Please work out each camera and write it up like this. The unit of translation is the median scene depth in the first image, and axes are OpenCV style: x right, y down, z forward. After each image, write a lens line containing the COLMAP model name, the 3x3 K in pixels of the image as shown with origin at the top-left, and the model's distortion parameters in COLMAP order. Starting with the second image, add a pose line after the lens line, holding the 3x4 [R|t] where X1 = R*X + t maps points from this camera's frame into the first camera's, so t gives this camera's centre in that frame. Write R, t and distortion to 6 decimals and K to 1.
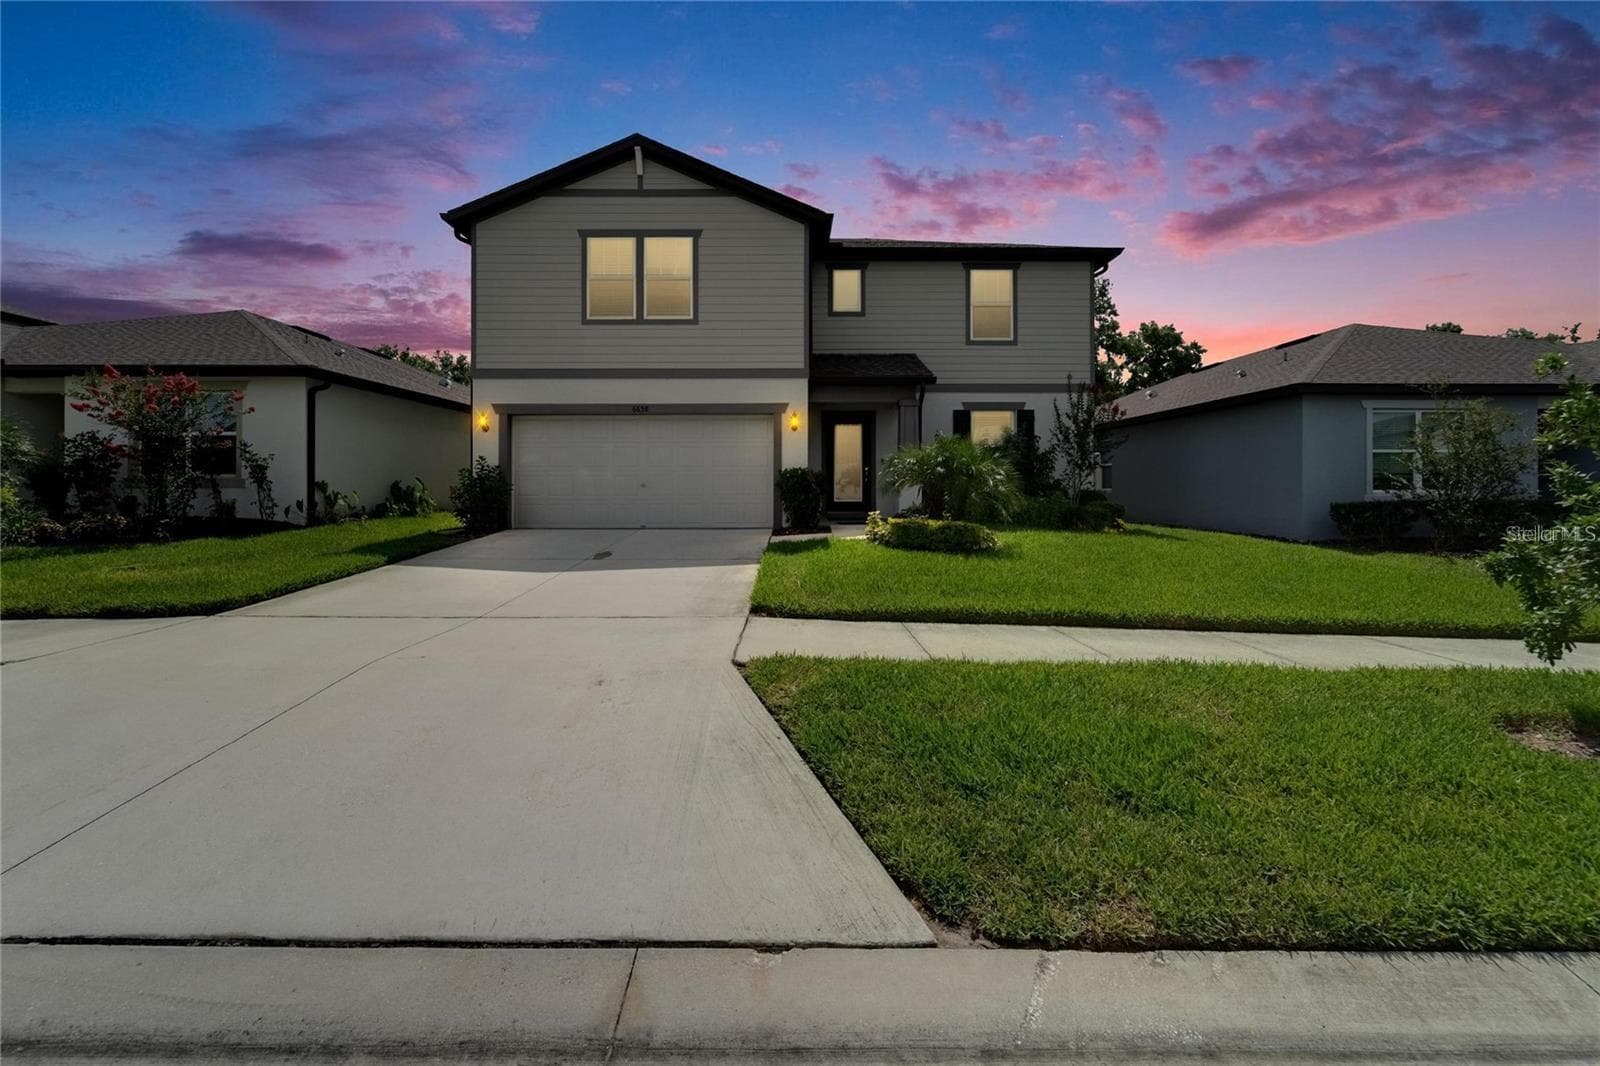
lens RADIAL K [[686.6, 0, 786.1], [0, 686.6, 477.2], [0, 0, 1]] dist [-0.001012, 0.000210]
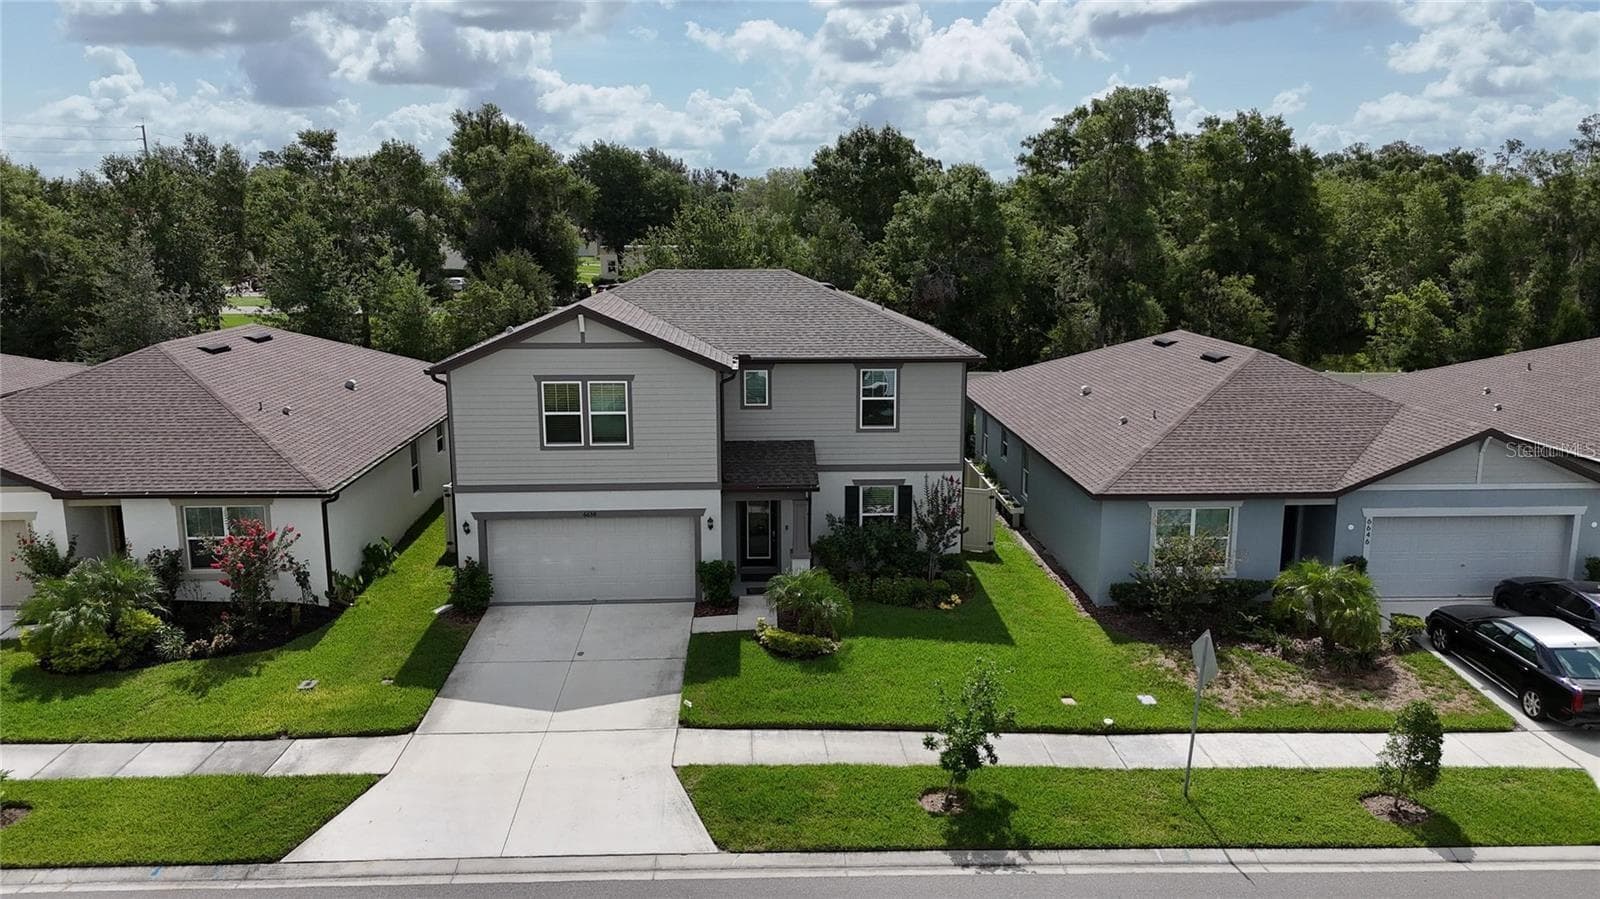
lens RADIAL K [[1199.8, 0, 800.0], [0, 1199.8, 449.5], [0, 0, 1]] dist [0.061553, -0.047891]
pose [[0.998782, -0.011481, 0.047995, 0.073551], [0.001494, 0.979147, 0.203147, -0.674828], [-0.049326, -0.202827, 0.977971, -1.192457]]
